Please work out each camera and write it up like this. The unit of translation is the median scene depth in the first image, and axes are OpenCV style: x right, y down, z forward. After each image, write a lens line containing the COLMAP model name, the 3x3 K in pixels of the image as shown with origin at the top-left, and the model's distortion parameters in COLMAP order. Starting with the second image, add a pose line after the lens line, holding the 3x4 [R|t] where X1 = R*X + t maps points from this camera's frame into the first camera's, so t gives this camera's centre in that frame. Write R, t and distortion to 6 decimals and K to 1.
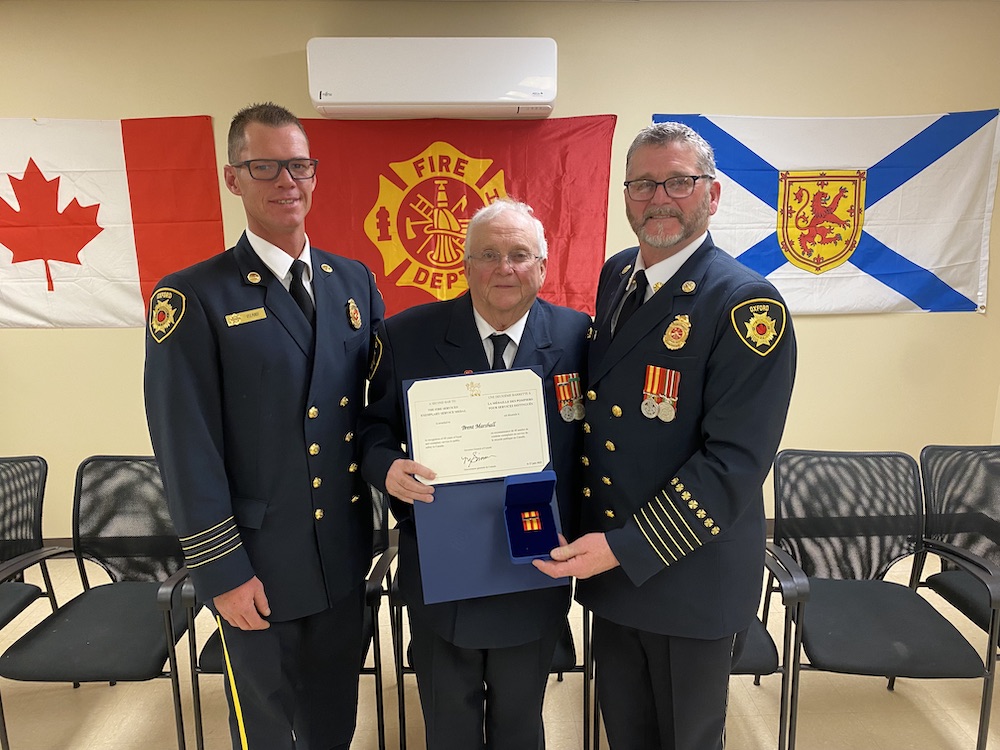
lens RADIAL K [[737.3, 0, 502.9], [0, 737.3, 366.9], [0, 0, 1]] dist [0.002129, -0.005907]
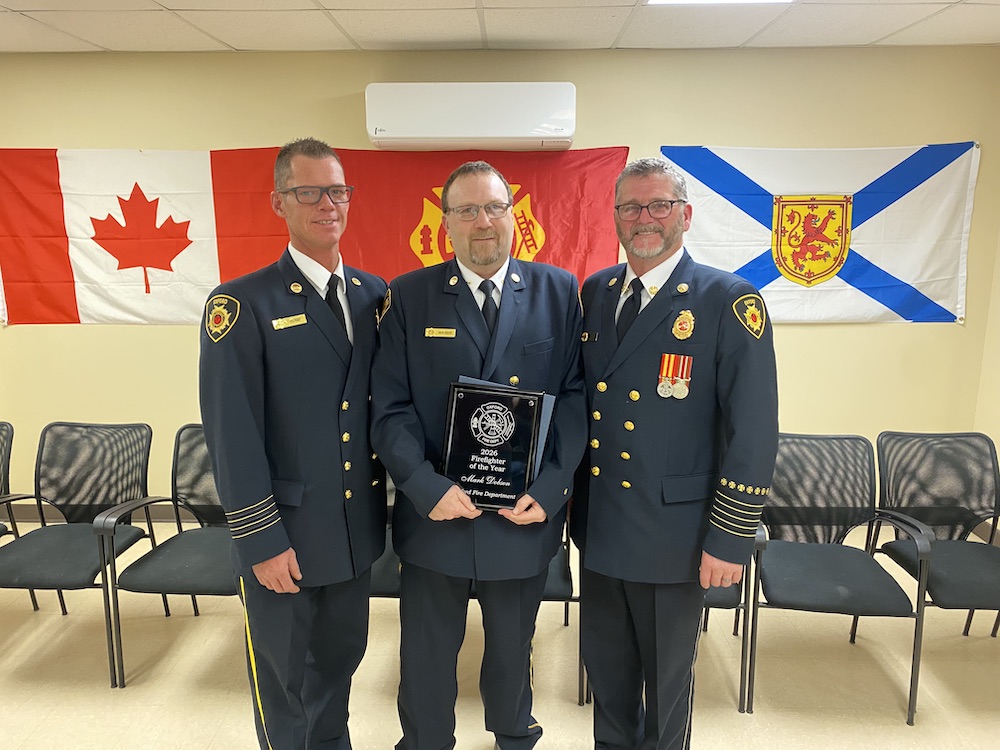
lens RADIAL K [[747.3, 0, 500.0], [0, 747.3, 375.0], [0, 0, 1]] dist [0.010860, -0.030695]
pose [[0.998009, 0.018321, -0.060344, 0.030165], [-0.019440, 0.999649, -0.018013, 0.039626], [0.059993, 0.019150, 0.998015, -0.170346]]
